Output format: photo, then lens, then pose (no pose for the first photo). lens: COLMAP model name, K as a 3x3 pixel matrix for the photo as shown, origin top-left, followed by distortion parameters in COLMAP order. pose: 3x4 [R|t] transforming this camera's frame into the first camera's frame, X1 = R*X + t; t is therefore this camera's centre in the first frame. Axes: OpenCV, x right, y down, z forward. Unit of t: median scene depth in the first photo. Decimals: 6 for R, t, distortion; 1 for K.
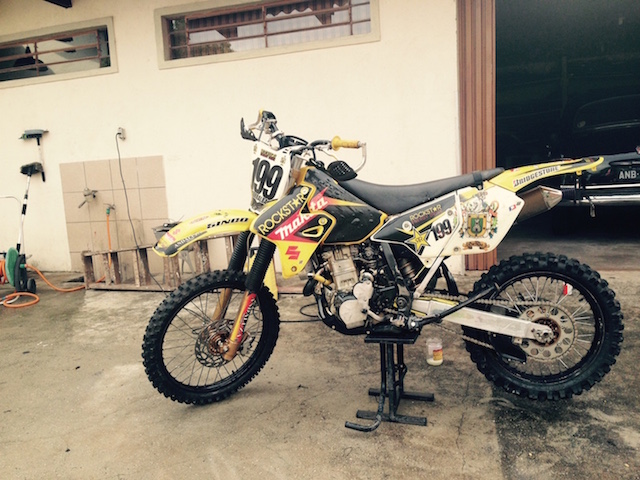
lens RADIAL K [[582.8, 0, 320.0], [0, 582.8, 240.0], [0, 0, 1]] dist [0.012544, -0.005225]
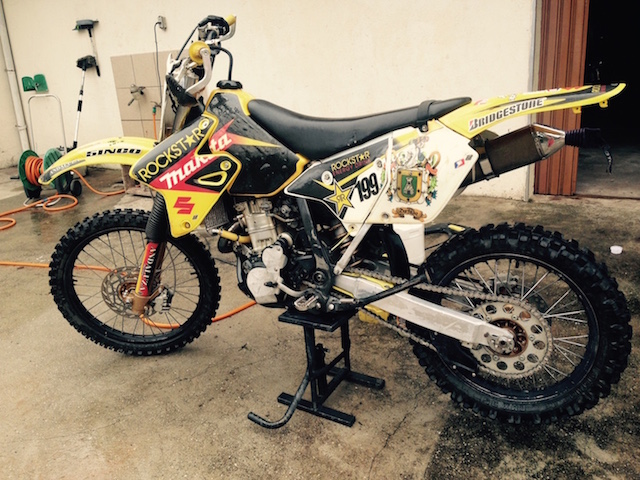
lens RADIAL K [[582.8, 0, 320.0], [0, 582.8, 240.0], [0, 0, 1]] dist [0.012544, -0.005225]
pose [[0.970201, 0.069486, -0.232124, 0.315129], [-0.021500, 0.978907, 0.203170, -0.095912], [0.241345, -0.192125, 0.951231, 0.285547]]
